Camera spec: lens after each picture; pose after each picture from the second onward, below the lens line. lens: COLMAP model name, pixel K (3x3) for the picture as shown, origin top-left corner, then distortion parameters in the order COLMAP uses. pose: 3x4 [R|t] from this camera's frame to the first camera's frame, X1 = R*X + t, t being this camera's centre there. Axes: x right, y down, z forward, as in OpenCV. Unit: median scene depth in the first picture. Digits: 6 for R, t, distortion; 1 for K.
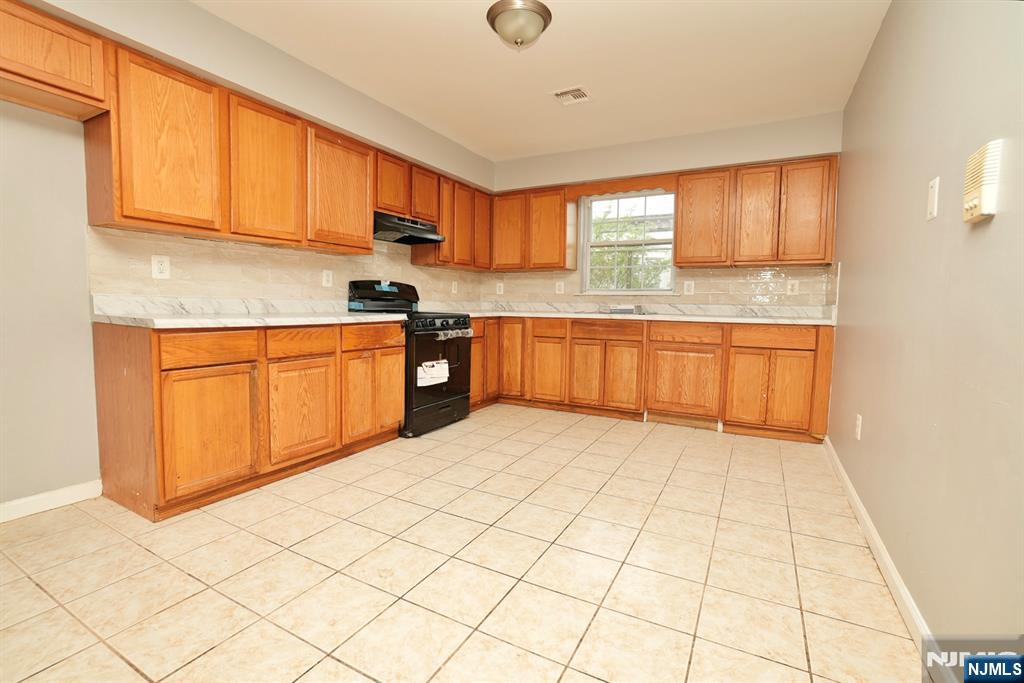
lens RADIAL K [[456.1, 0, 508.4], [0, 456.1, 340.2], [0, 0, 1]] dist [-0.031667, 0.007320]
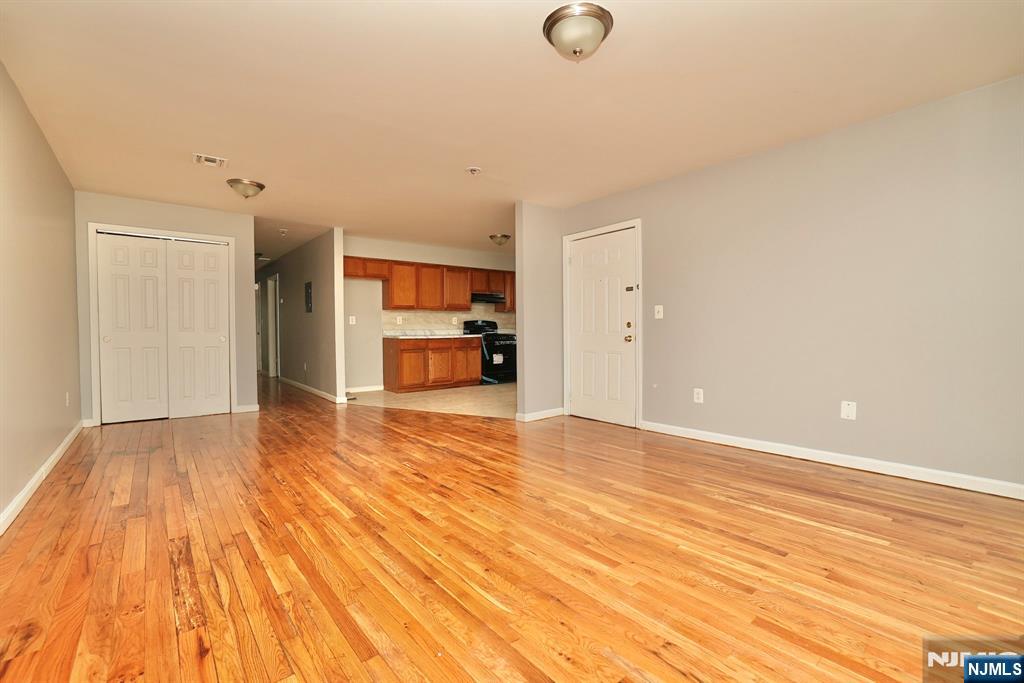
lens RADIAL K [[456.1, 0, 514.5], [0, 456.1, 340.3], [0, 0, 1]] dist [-0.031667, 0.007320]
pose [[0.922277, -0.016358, -0.386183, 0.942560], [-0.003646, 0.998692, -0.051009, 0.106448], [0.386512, 0.048453, 0.921011, -1.279403]]
